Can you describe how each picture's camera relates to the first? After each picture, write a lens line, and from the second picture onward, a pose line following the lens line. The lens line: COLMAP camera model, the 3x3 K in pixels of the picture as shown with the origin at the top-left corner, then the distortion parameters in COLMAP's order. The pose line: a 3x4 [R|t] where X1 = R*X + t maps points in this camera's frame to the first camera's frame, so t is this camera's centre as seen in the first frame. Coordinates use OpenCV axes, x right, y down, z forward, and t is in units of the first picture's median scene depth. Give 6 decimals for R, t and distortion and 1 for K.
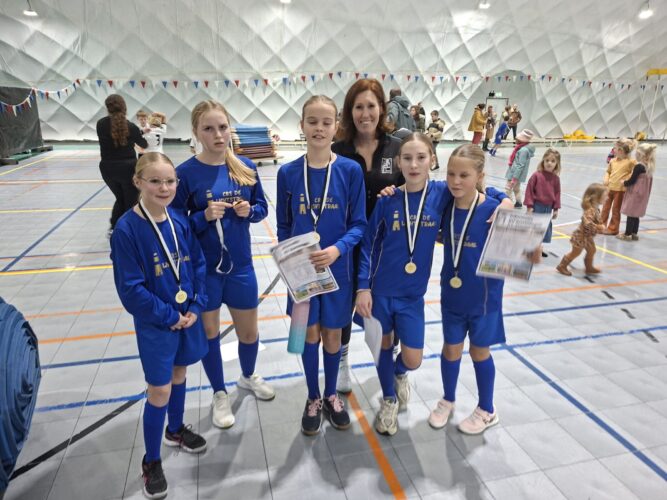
lens RADIAL K [[463.7, 0, 334.0], [0, 463.7, 252.4], [0, 0, 1]] dist [0.062001, -0.060794]
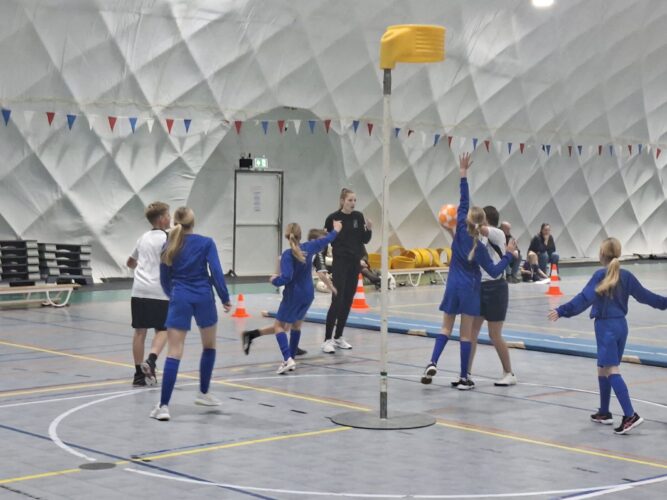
lens RADIAL K [[1363.1, 0, 333.5], [0, 1363.1, 250.0], [0, 0, 1]] dist [0.090980, 0.448344]
pose [[0.887687, -0.025837, 0.459721, -0.149912], [0.139718, 0.966464, -0.215469, -0.007791], [-0.438737, 0.255500, 0.861527, -0.007341]]
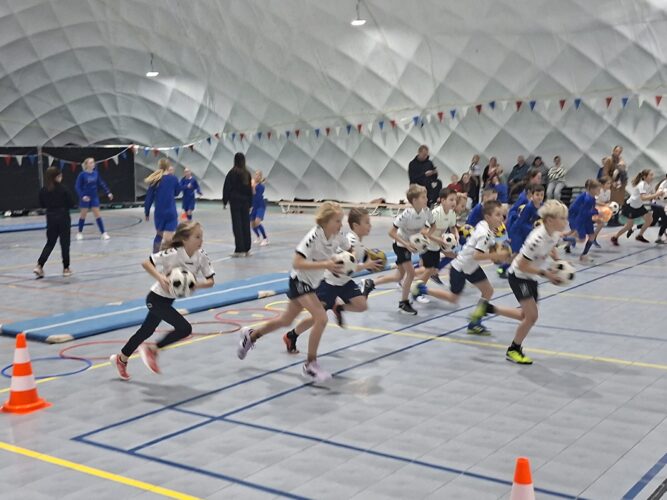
lens RADIAL K [[883.6, 0, 322.2], [0, 883.6, 261.5], [0, 0, 1]] dist [0.176163, -0.391545]
pose [[0.635796, 0.071755, -0.768515, 0.823268], [-0.209832, 0.974239, -0.082632, -0.024655], [0.742788, 0.213796, 0.634474, 0.101725]]
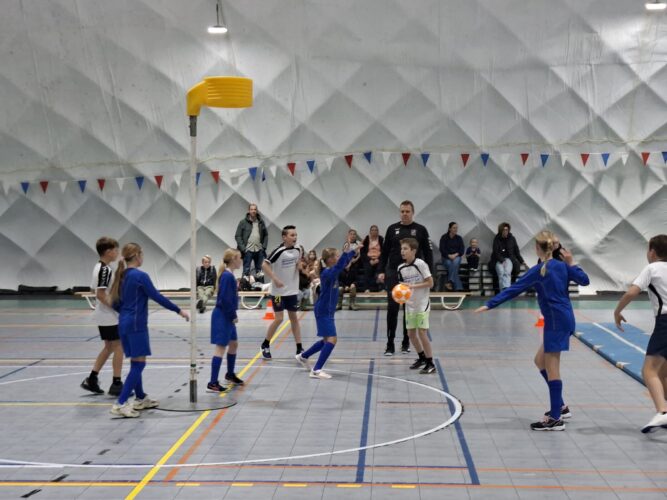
lens RADIAL K [[1097.4, 0, 324.4], [0, 1097.4, 248.9], [0, 0, 1]] dist [0.137734, -0.007764]
pose [[0.951165, -0.007599, -0.308589, 0.319421], [-0.075818, 0.963321, -0.257417, 0.003003], [0.299226, 0.268242, 0.915702, -0.019754]]
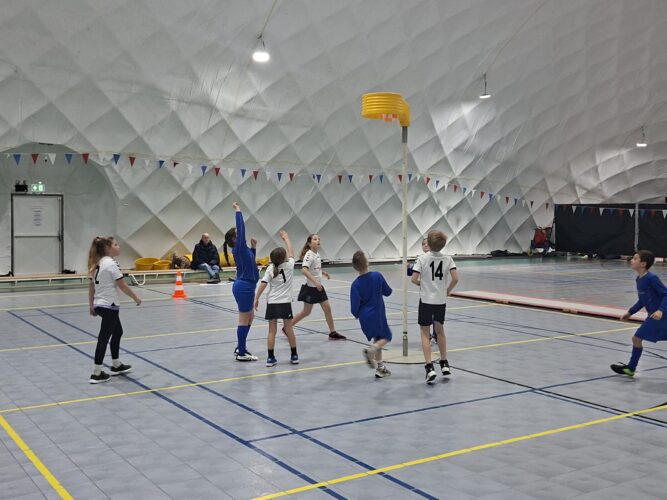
lens RADIAL K [[761.0, 0, 333.5], [0, 761.0, 250.0], [0, 0, 1]] dist [0.176721, -0.331319]
pose [[0.948453, -0.028537, 0.315631, 0.450470], [0.105334, 0.967704, -0.229029, -0.050243], [-0.298901, 0.250470, 0.920827, 0.164877]]
